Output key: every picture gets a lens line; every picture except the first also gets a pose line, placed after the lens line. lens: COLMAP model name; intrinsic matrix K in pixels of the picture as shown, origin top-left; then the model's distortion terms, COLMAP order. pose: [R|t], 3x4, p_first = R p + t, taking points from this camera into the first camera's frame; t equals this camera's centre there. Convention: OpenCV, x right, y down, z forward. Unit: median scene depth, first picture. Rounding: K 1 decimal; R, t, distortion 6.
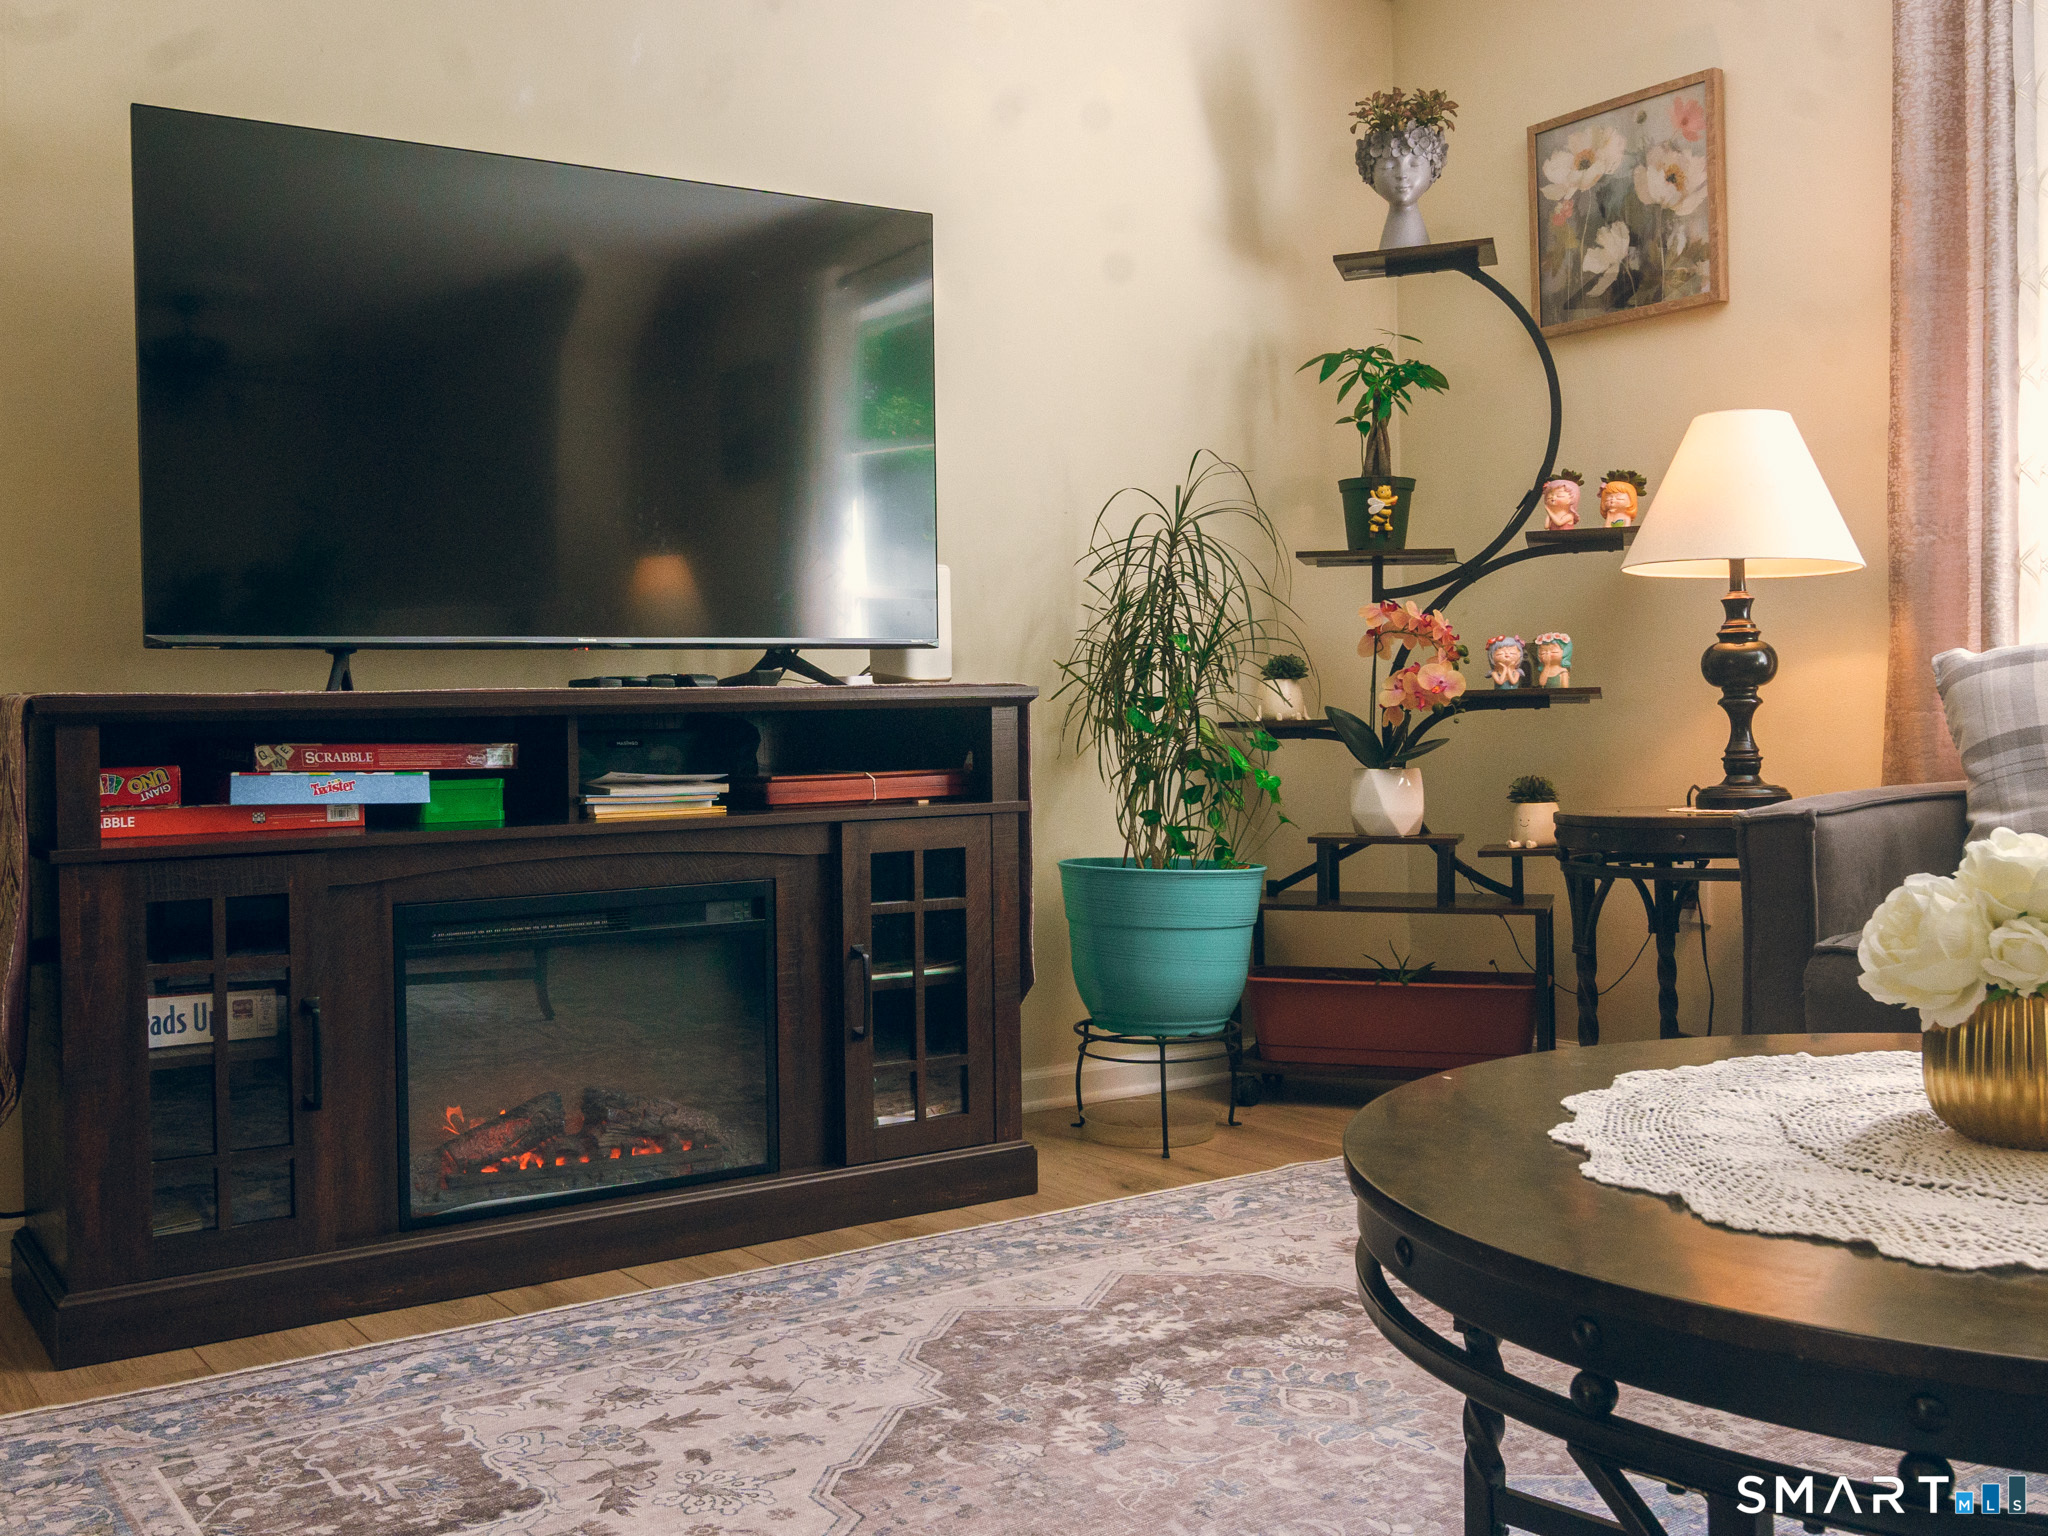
lens RADIAL K [[1976.3, 0, 911.5], [0, 1976.3, 743.6], [0, 0, 1]] dist [-0.003129, 0.003763]
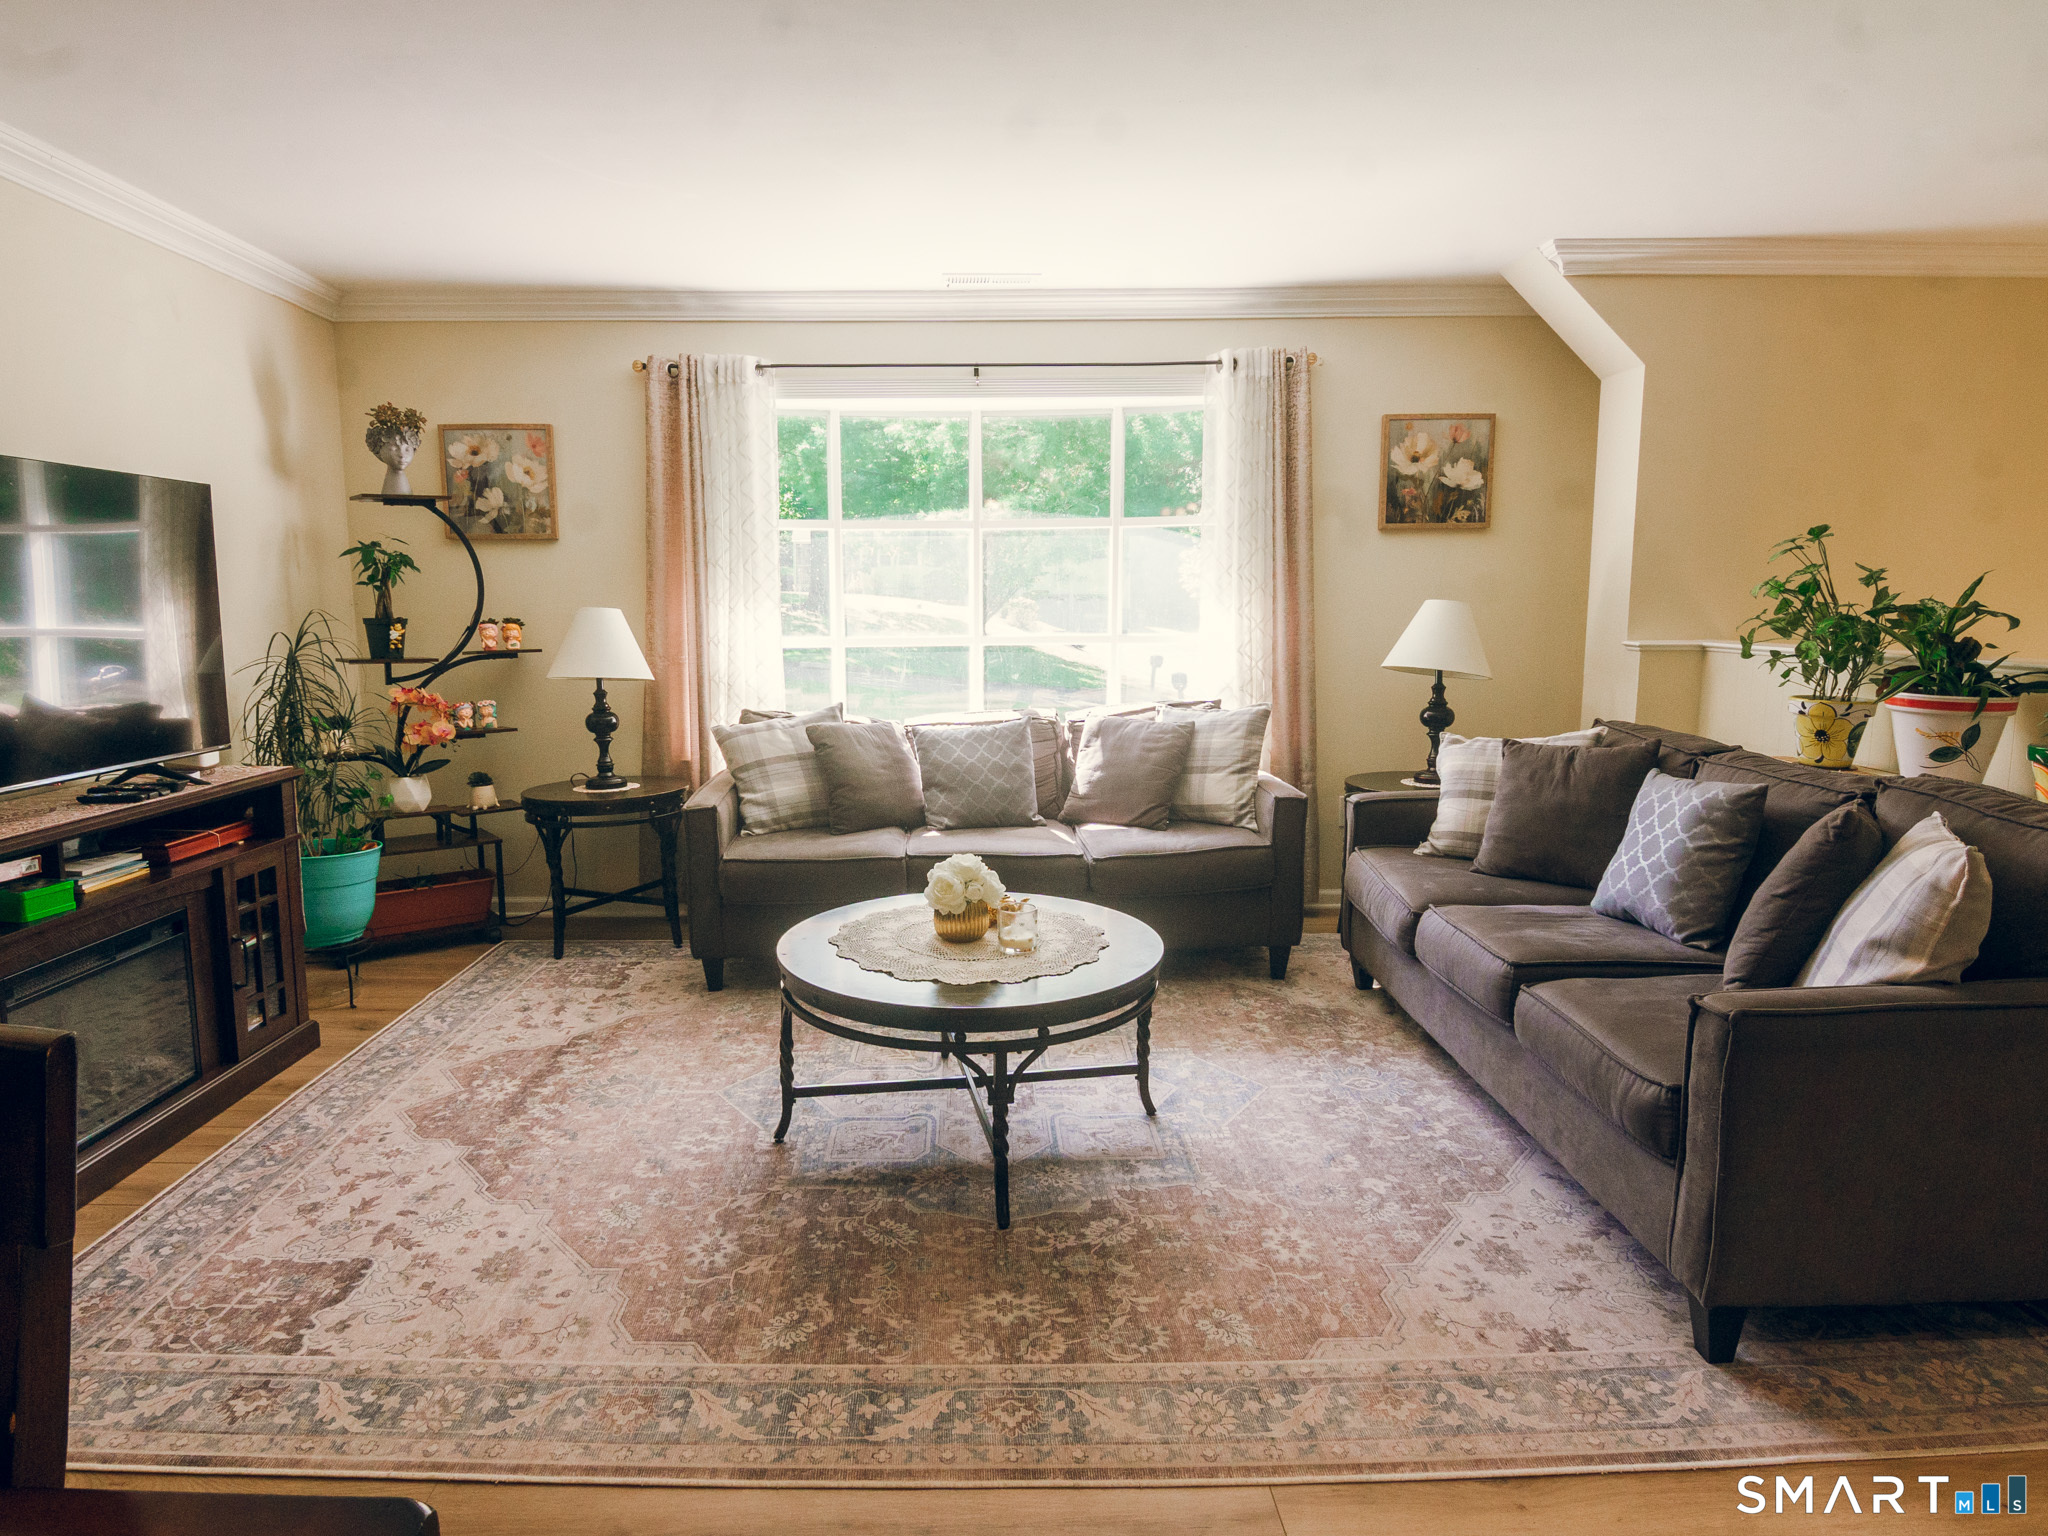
lens RADIAL K [[1189.2, 0, 967.3], [0, 1189.2, 775.7], [0, 0, 1]] dist [0.001655, -0.018632]
pose [[0.546606, -0.103021, 0.831029, -0.496294], [0.004734, 0.992768, 0.119958, -0.146932], [-0.837377, -0.061636, 0.543140, -0.069226]]
